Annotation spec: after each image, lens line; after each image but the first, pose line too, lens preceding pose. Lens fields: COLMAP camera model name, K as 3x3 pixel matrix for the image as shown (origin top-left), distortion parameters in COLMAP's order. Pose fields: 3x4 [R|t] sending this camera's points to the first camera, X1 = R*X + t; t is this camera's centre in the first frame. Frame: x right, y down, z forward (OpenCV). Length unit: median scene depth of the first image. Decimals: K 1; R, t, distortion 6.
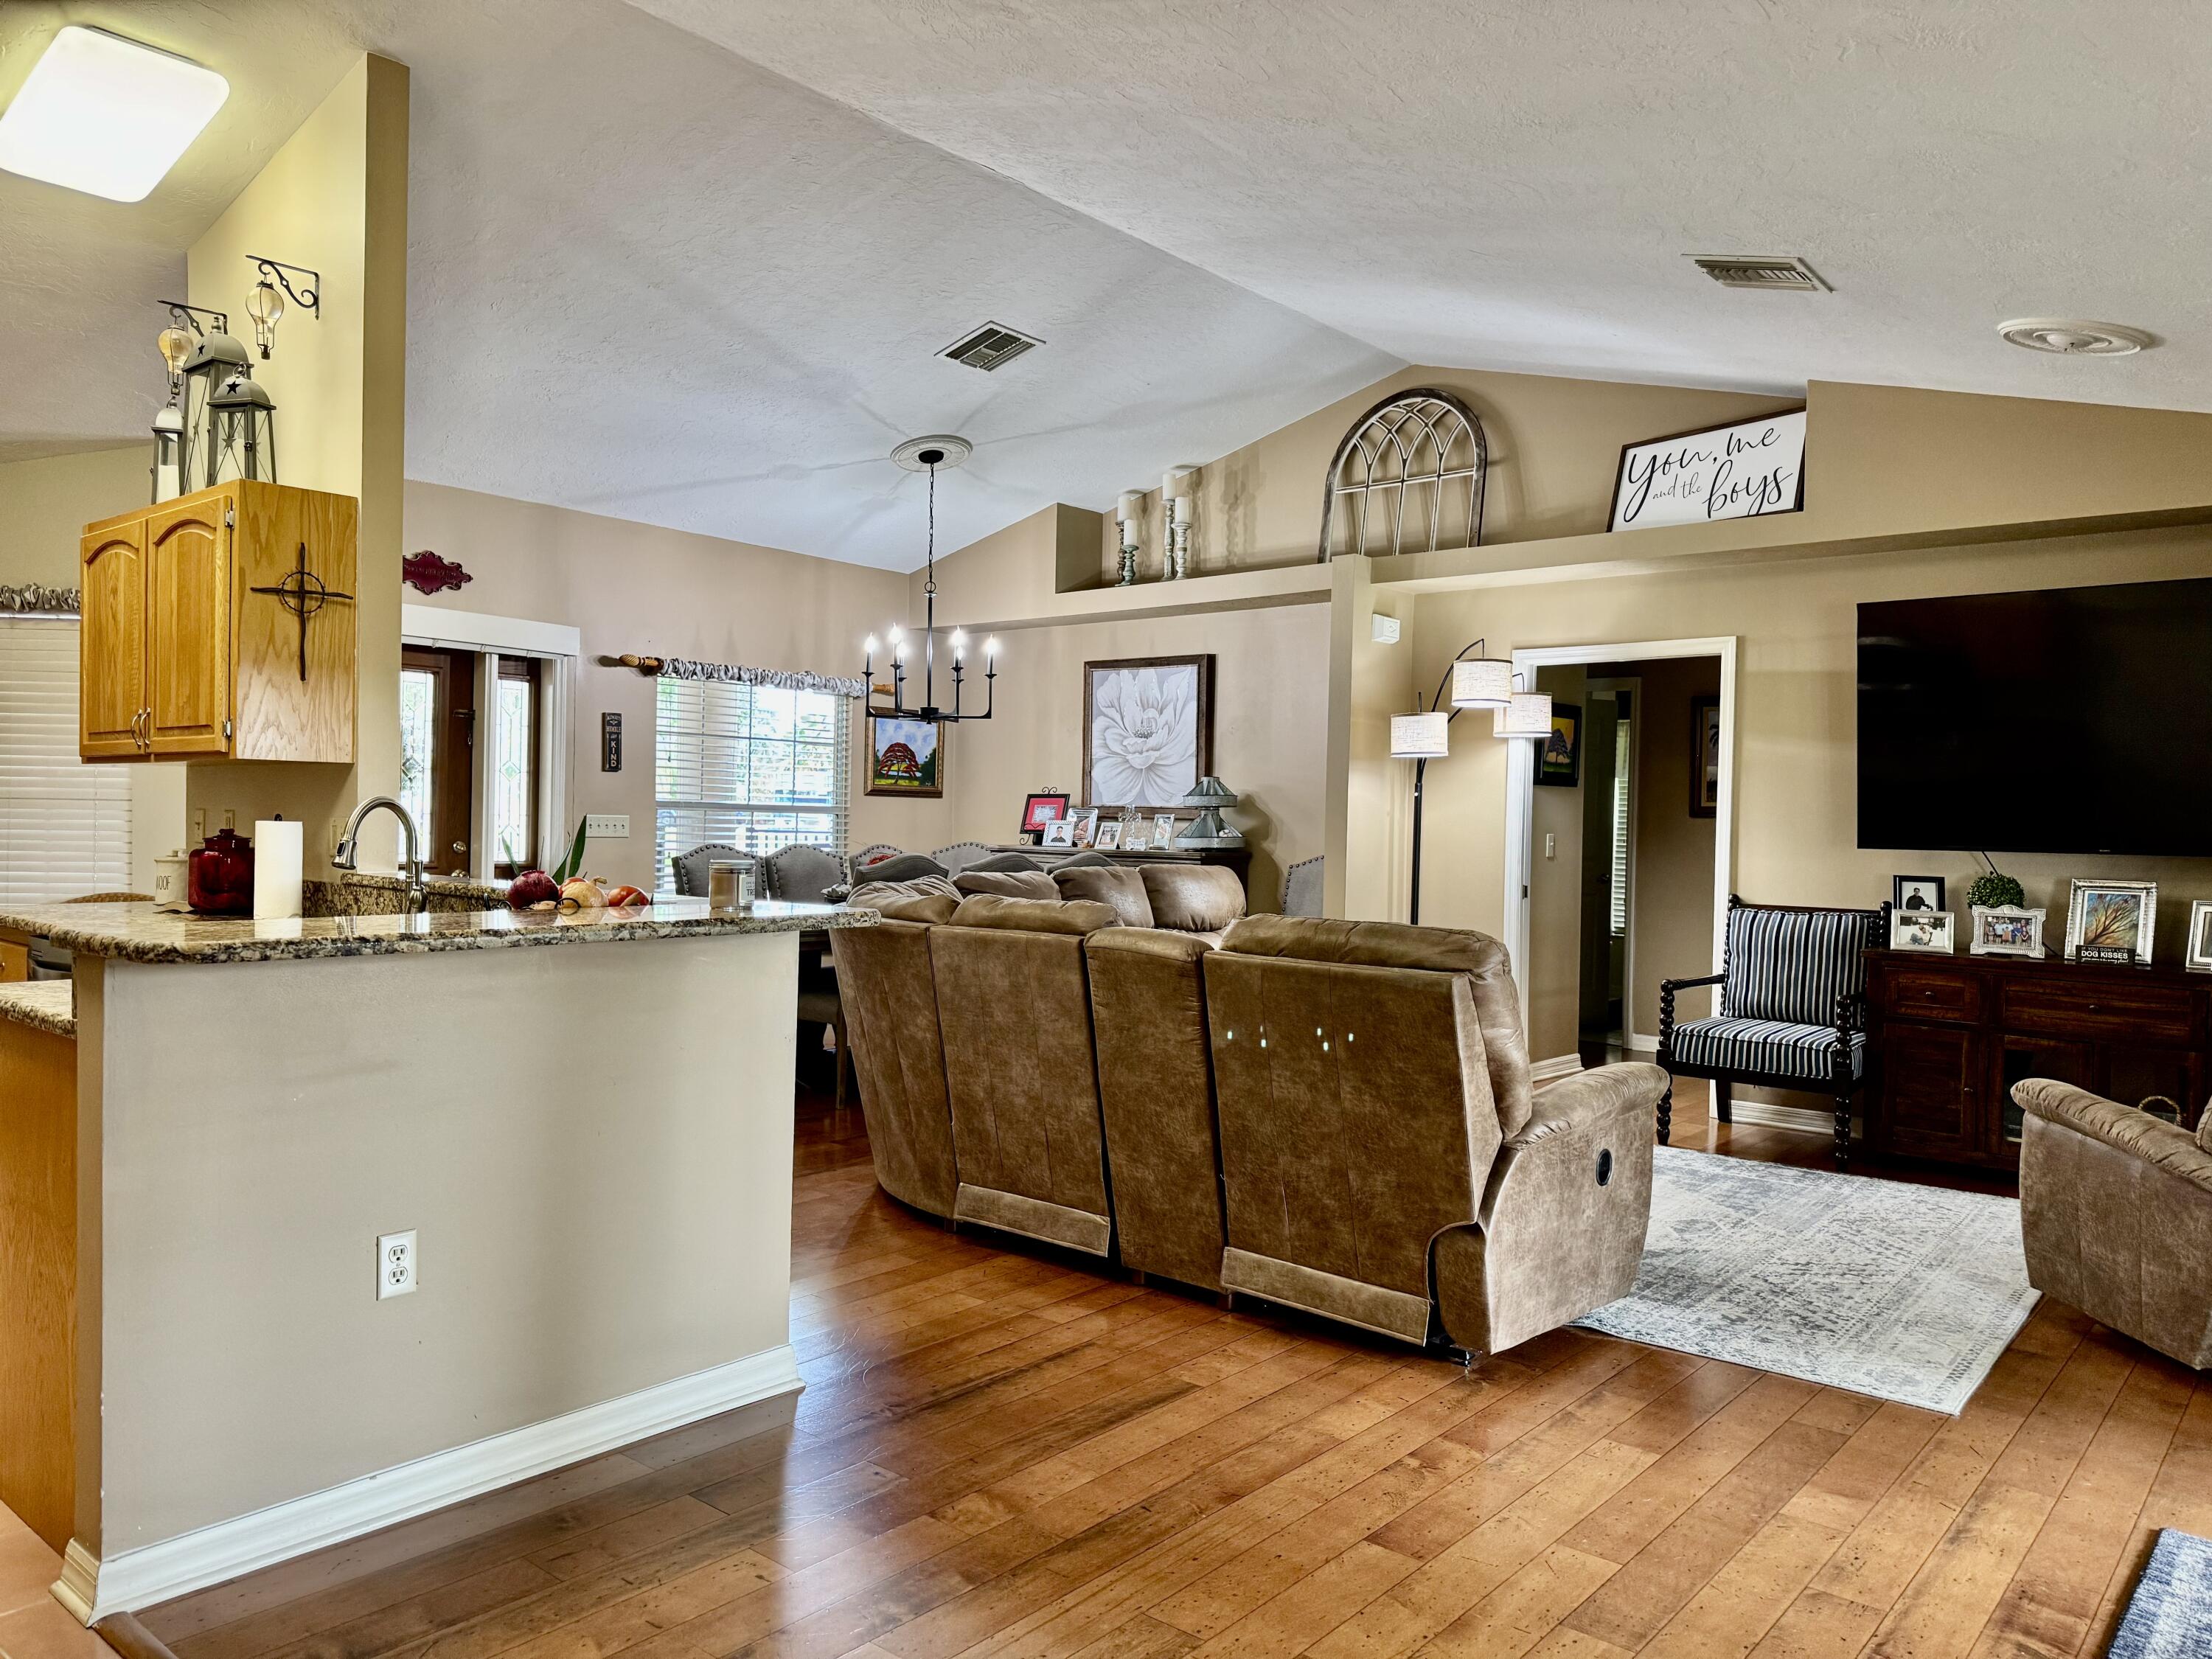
lens RADIAL K [[1555.7, 0, 1106.0], [0, 1555.7, 829.5], [0, 0, 1]] dist [-0.000399, 0.000211]
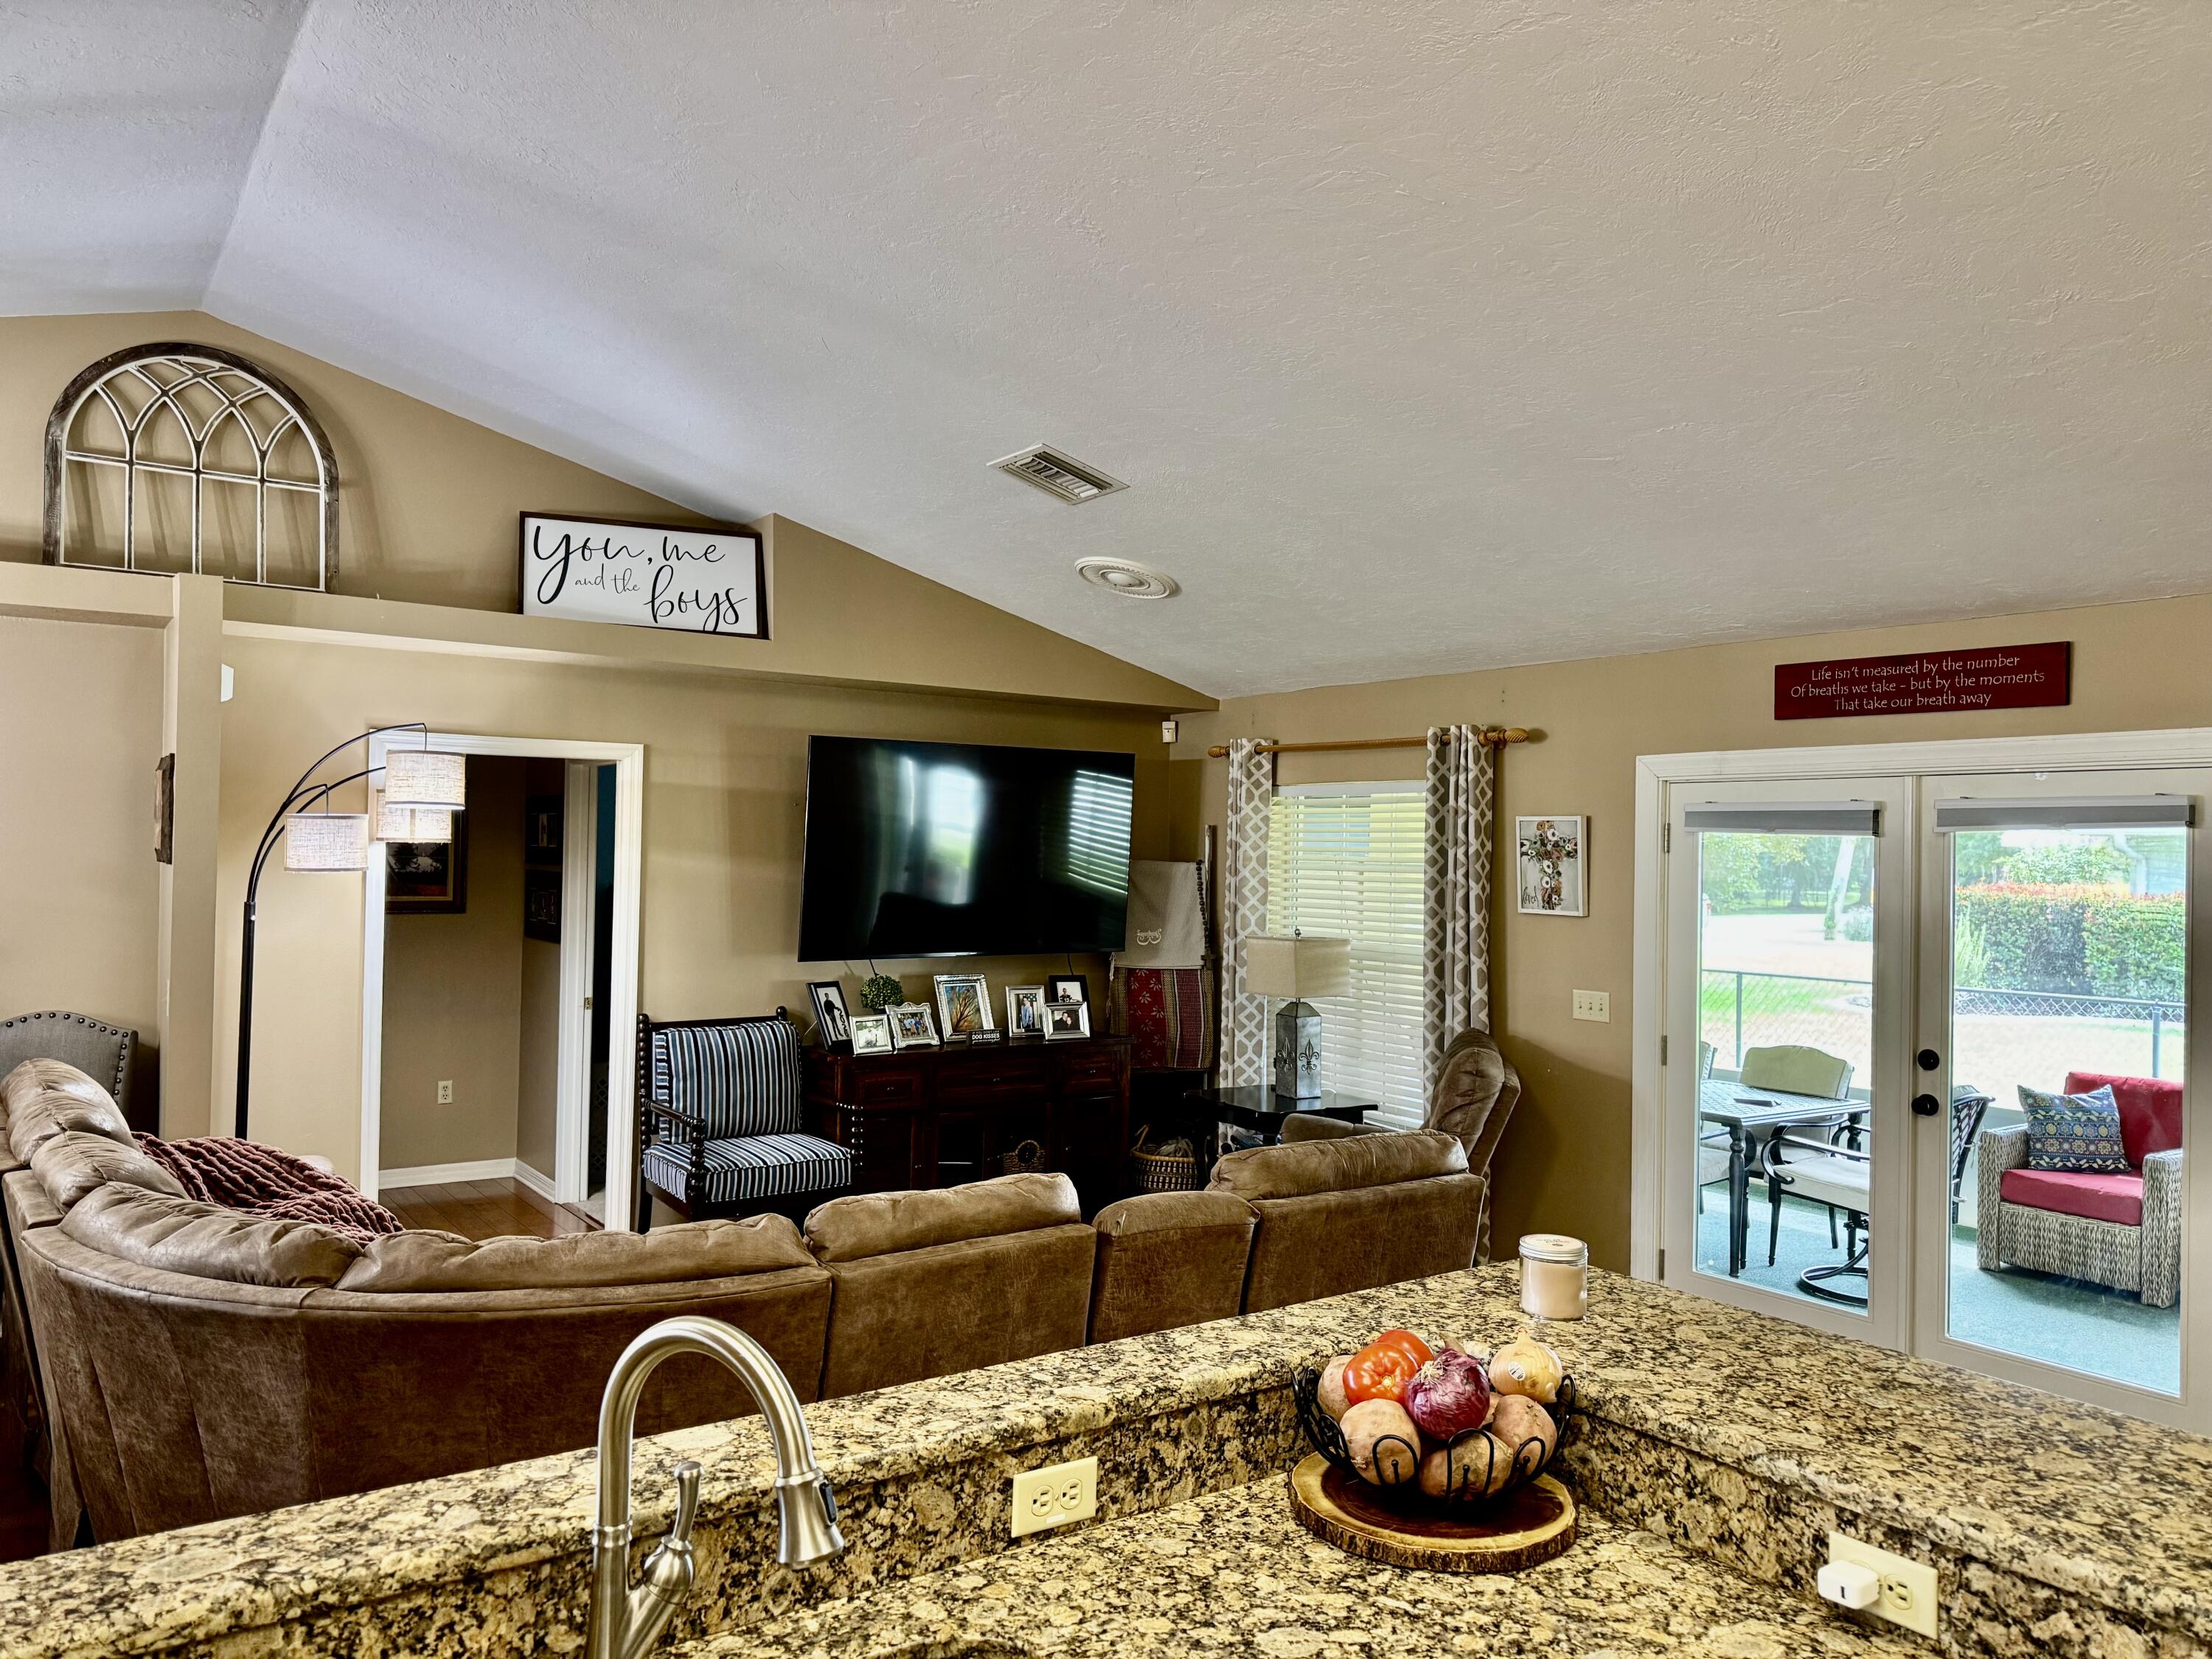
lens RADIAL K [[1555.7, 0, 1106.0], [0, 1555.7, 829.5], [0, 0, 1]] dist [-0.000399, 0.000211]
pose [[0.229400, 0.000643, 0.973332, -0.467216], [-0.006618, 0.999978, 0.000899, -0.074316], [-0.973310, -0.006648, 0.229399, 0.500977]]
